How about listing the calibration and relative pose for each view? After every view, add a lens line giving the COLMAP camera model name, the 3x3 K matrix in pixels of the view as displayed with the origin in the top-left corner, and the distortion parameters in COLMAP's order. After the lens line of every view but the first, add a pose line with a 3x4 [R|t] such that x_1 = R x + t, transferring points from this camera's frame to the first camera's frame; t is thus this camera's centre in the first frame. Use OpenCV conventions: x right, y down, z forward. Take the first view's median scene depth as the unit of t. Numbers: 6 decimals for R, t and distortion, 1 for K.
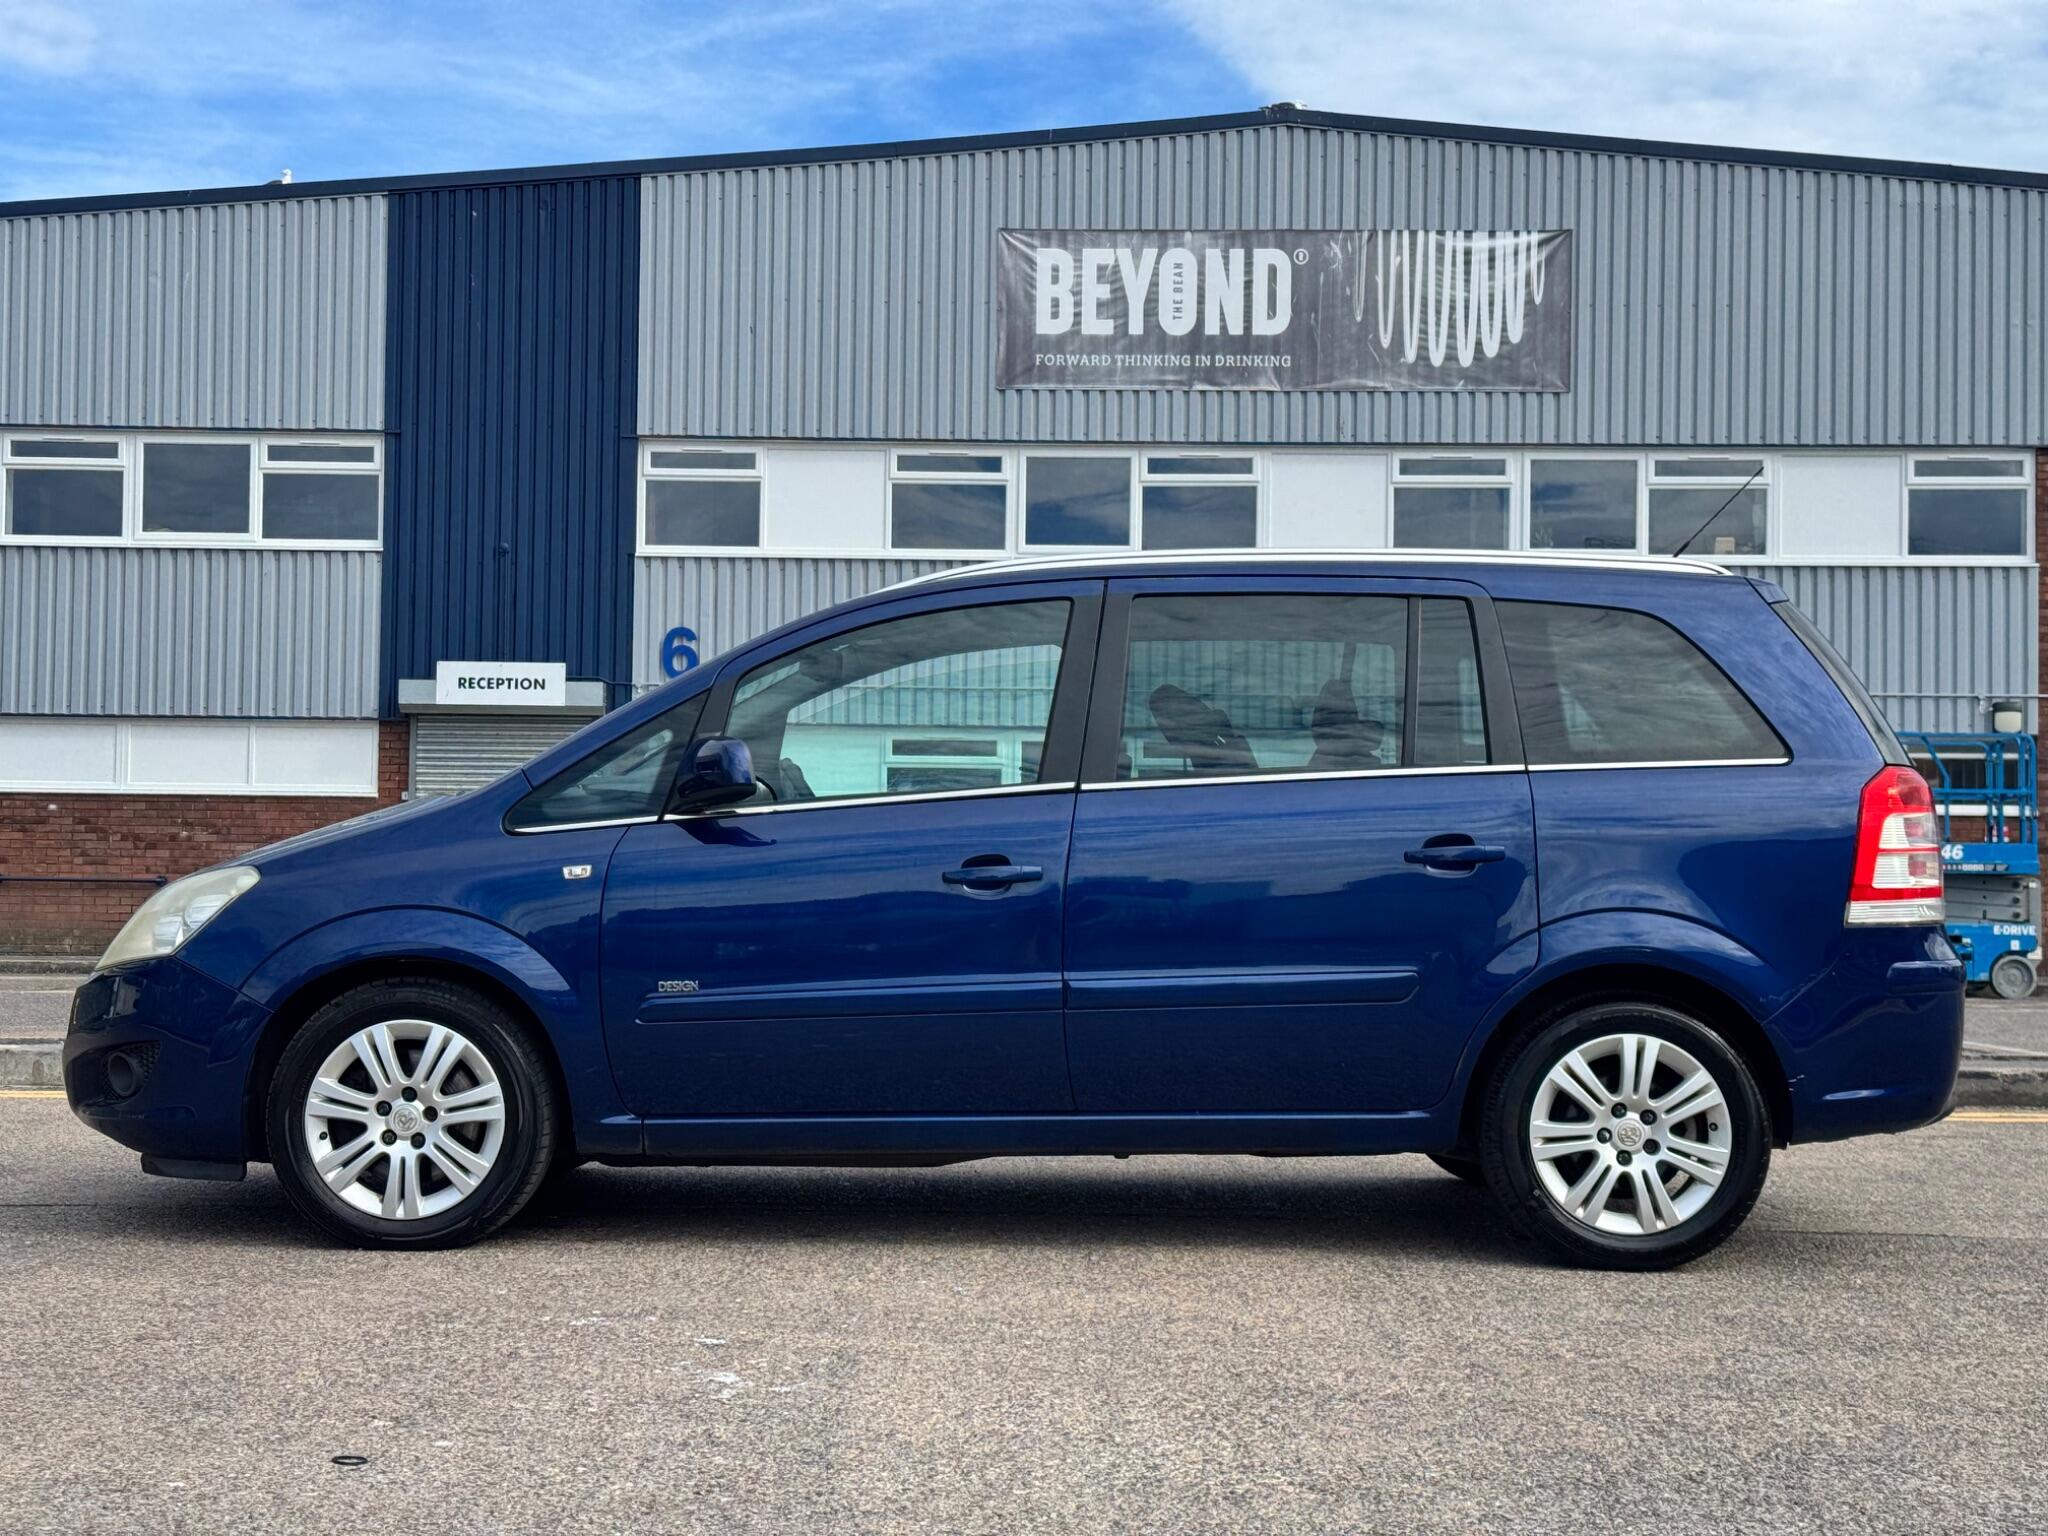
lens RADIAL K [[2796.8, 0, 996.9], [0, 2796.8, 772.3], [0, 0, 1]] dist [0.127214, 0.000000]
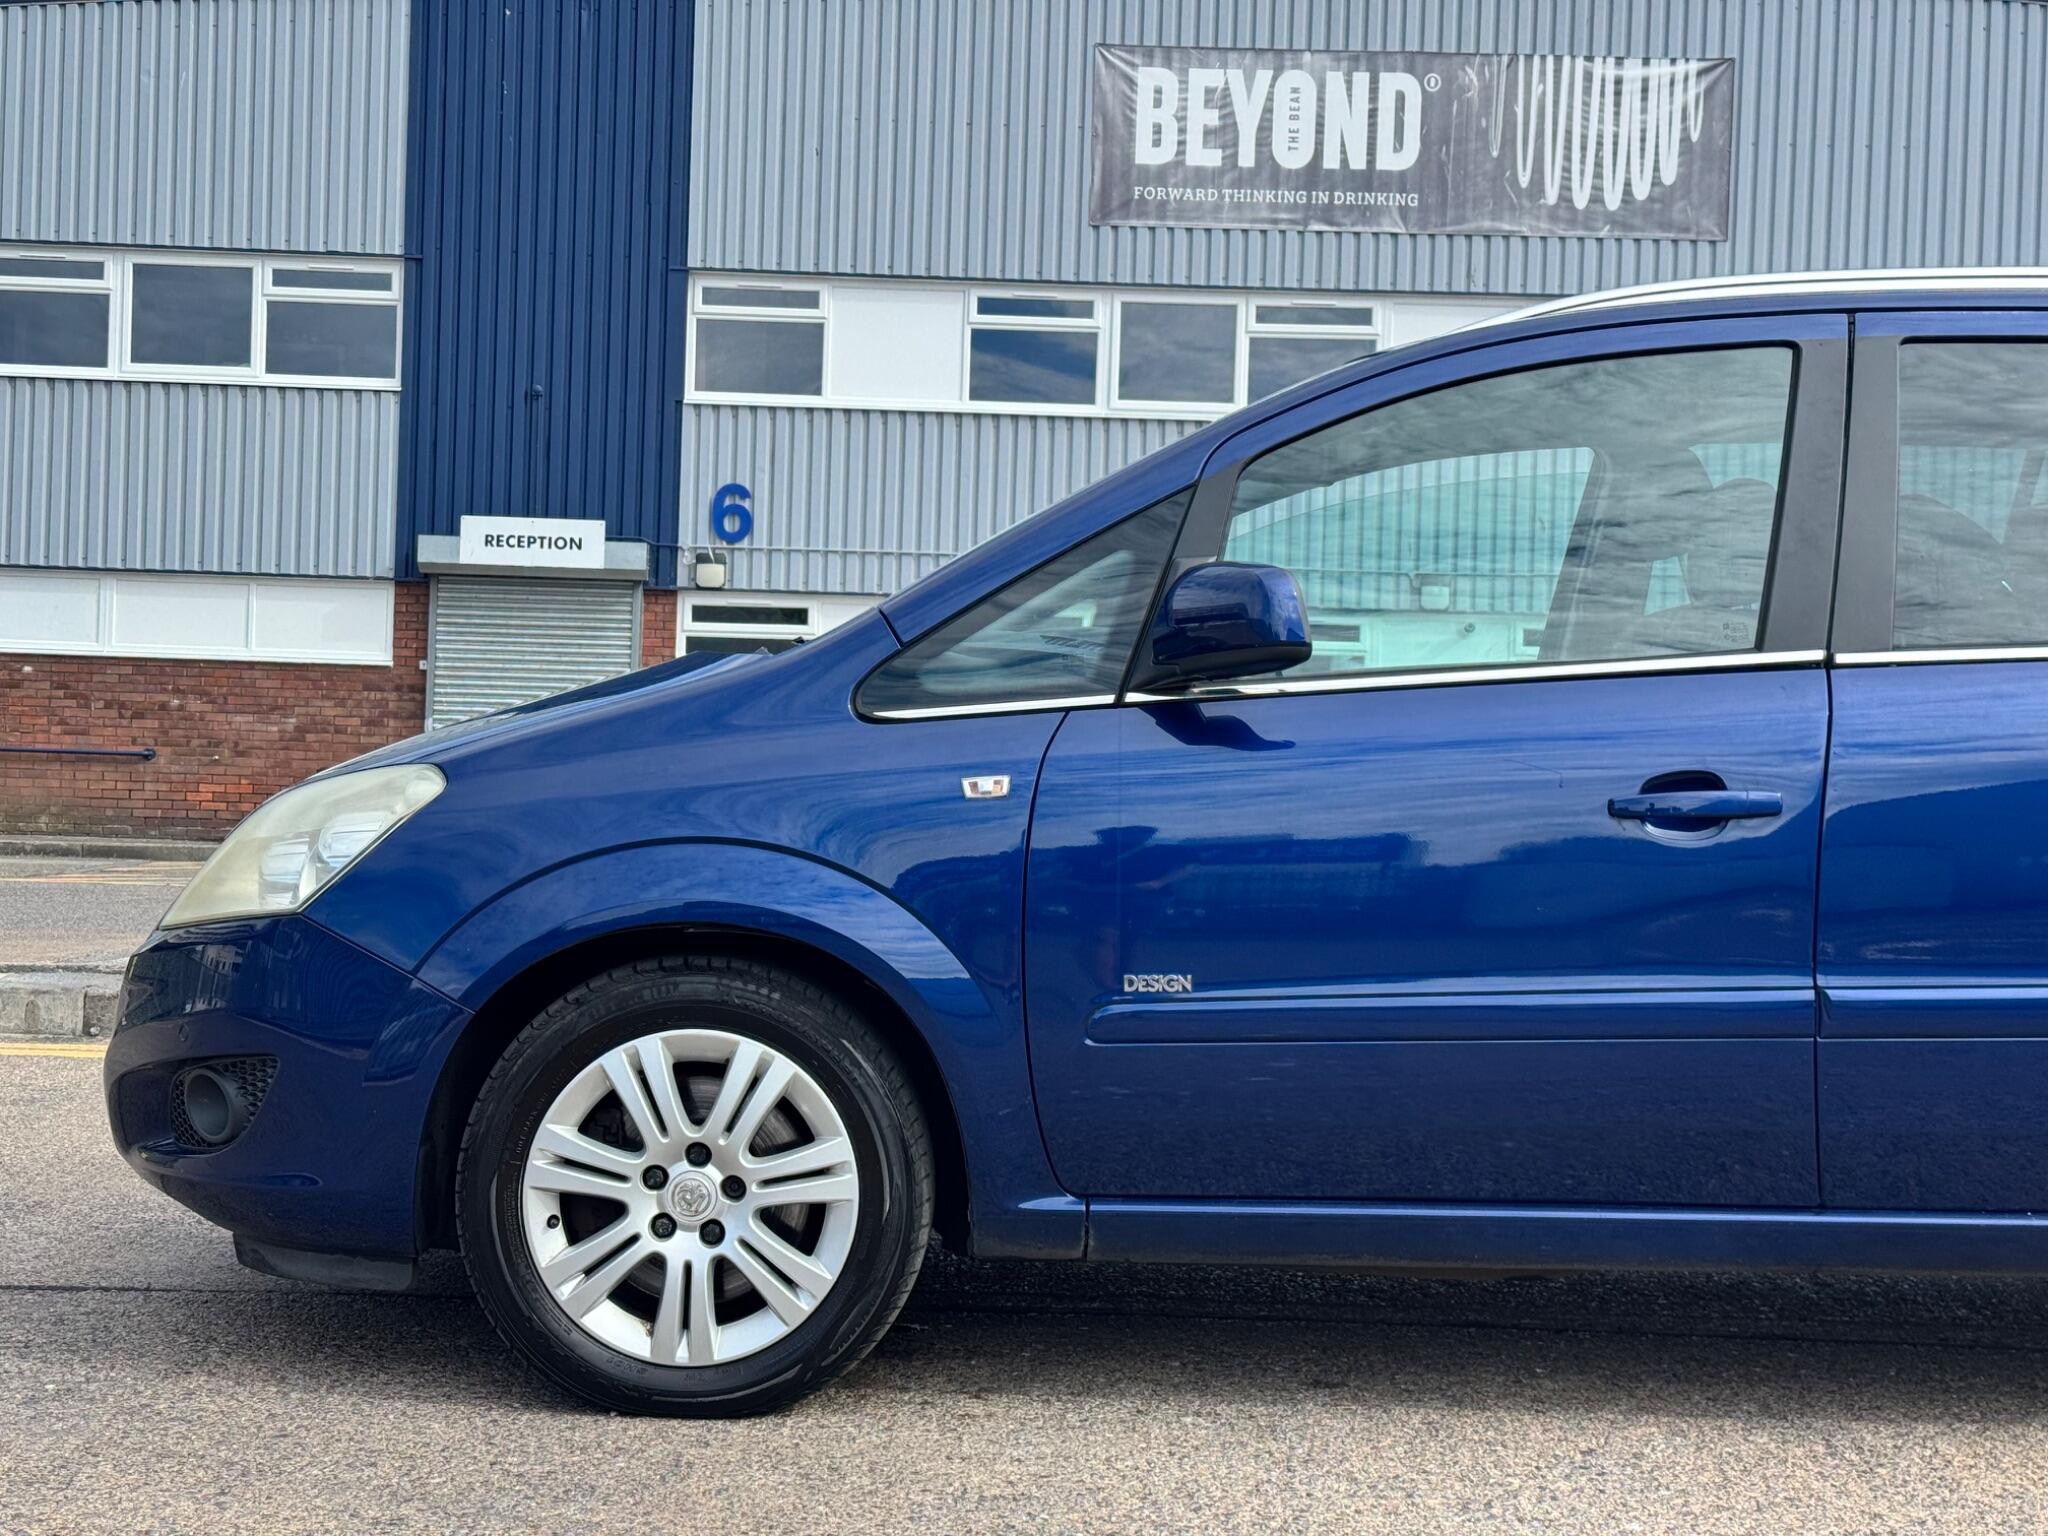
lens RADIAL K [[2796.8, 0, 1028.6], [0, 2796.8, 744.8], [0, 0, 1]] dist [0.127214, 0.000000]
pose [[0.999588, 0.018606, 0.021871, -0.149981], [-0.019287, 0.999323, 0.031316, 0.007849], [-0.021273, -0.031725, 0.999270, 0.399529]]
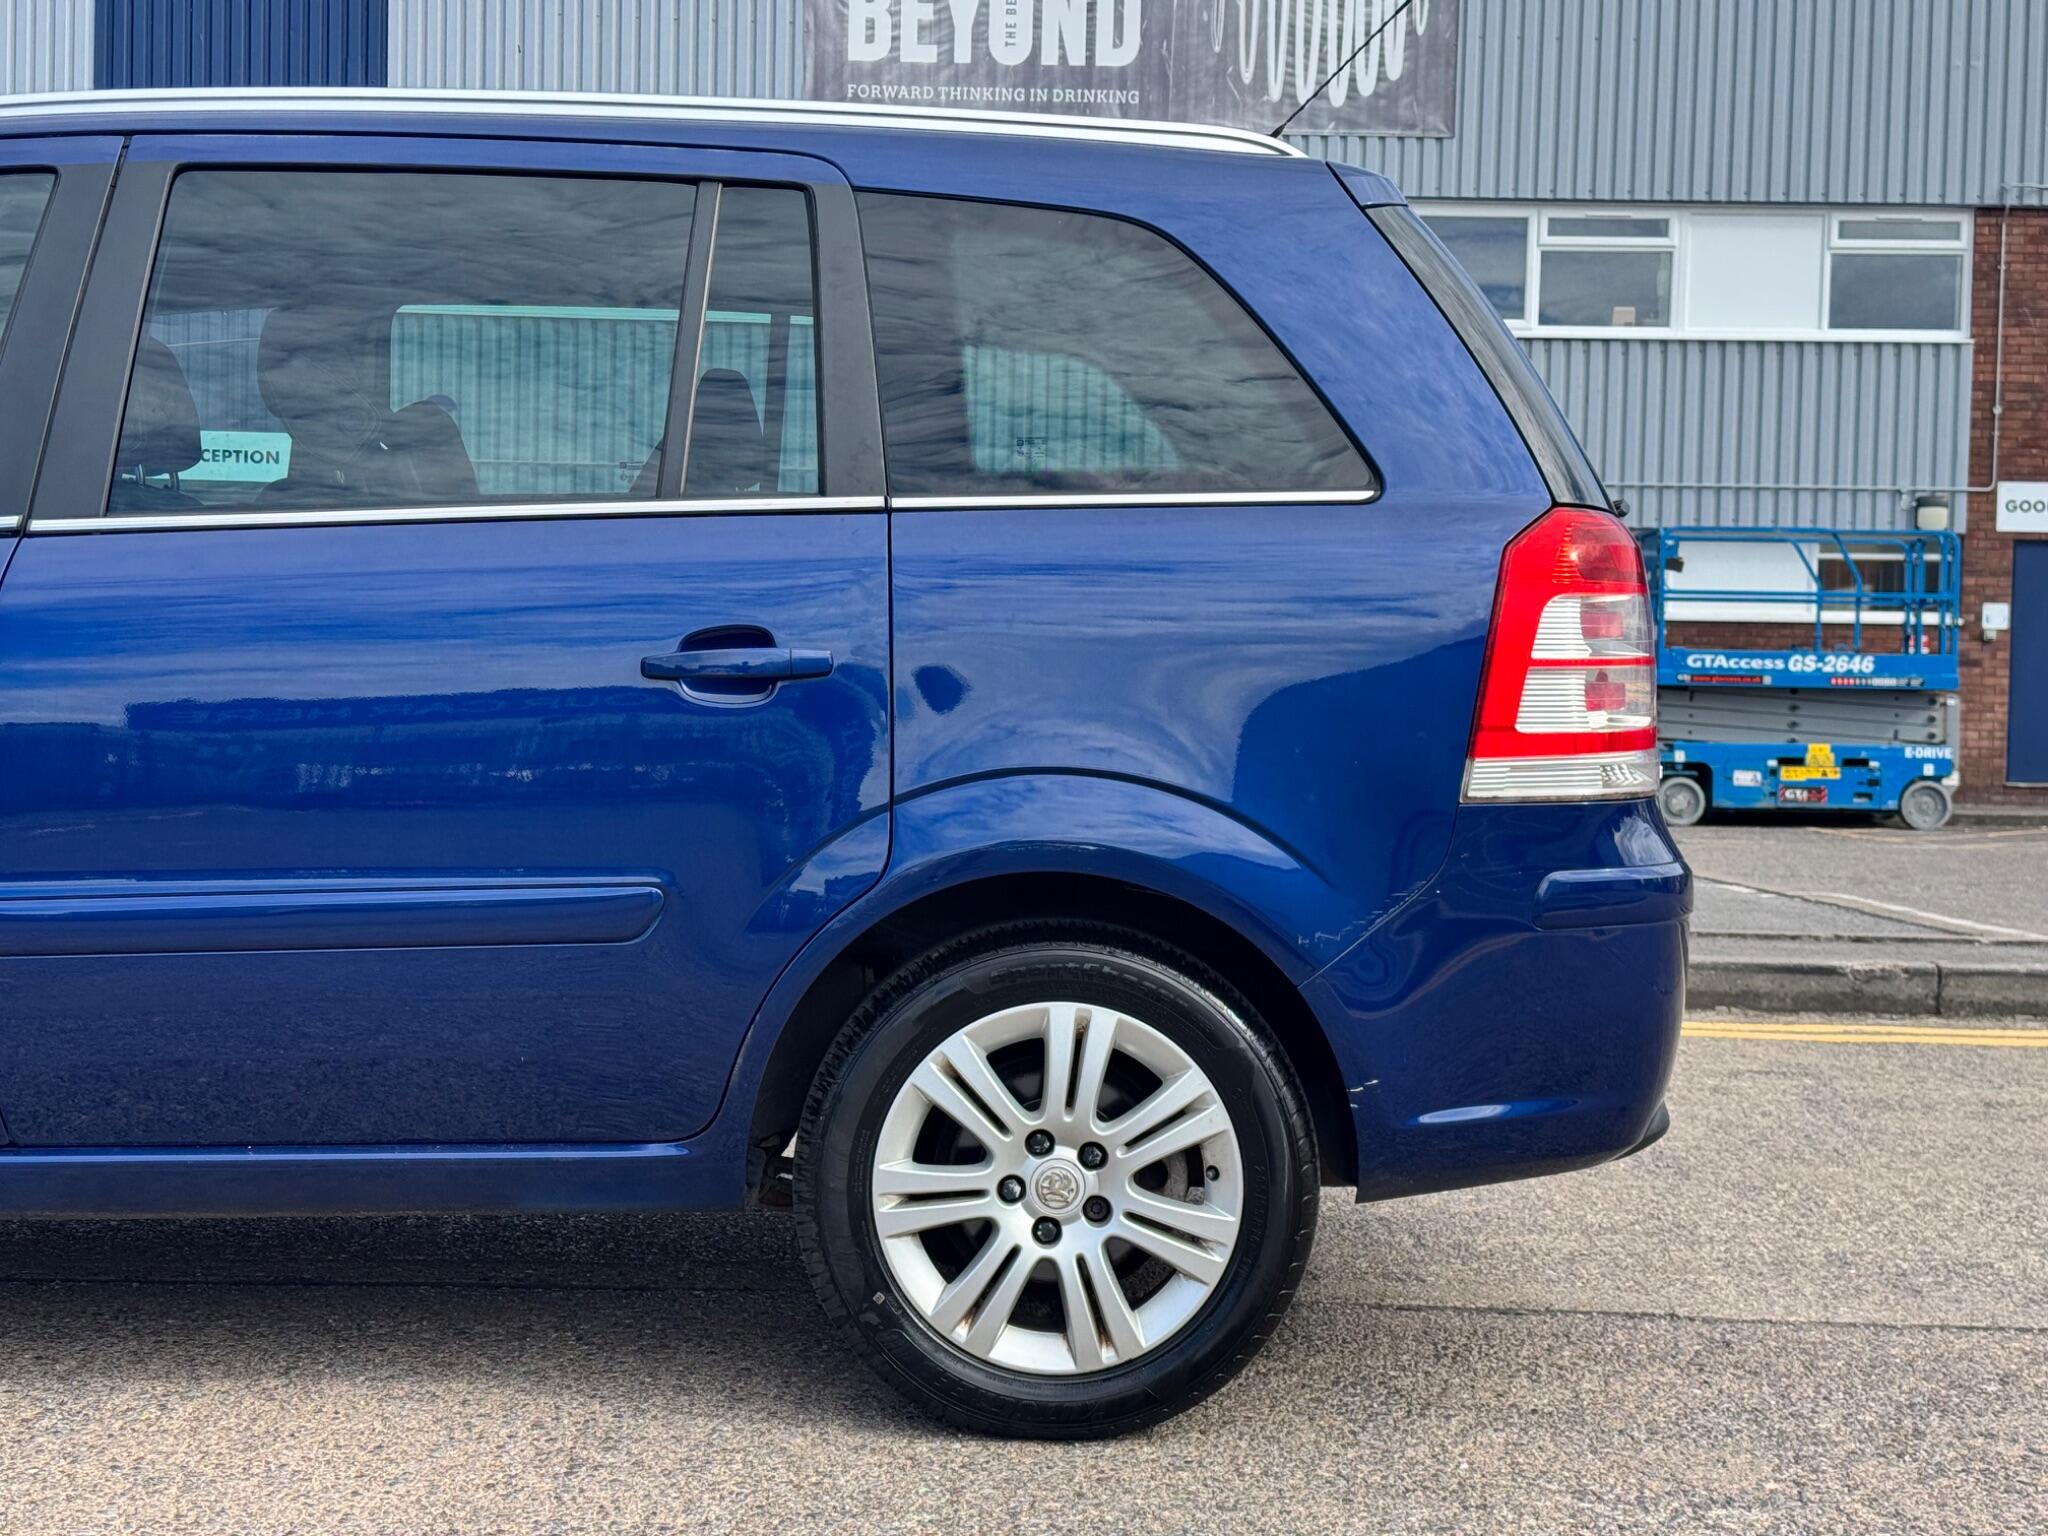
lens RADIAL K [[2796.8, 0, 1002.8], [0, 2796.8, 759.6], [0, 0, 1]] dist [0.127214, 0.000000]
pose [[0.999778, 0.009627, 0.018747, 0.197397], [-0.010828, 0.997824, 0.065034, 0.012055], [-0.018080, -0.065222, 0.997707, 0.459435]]
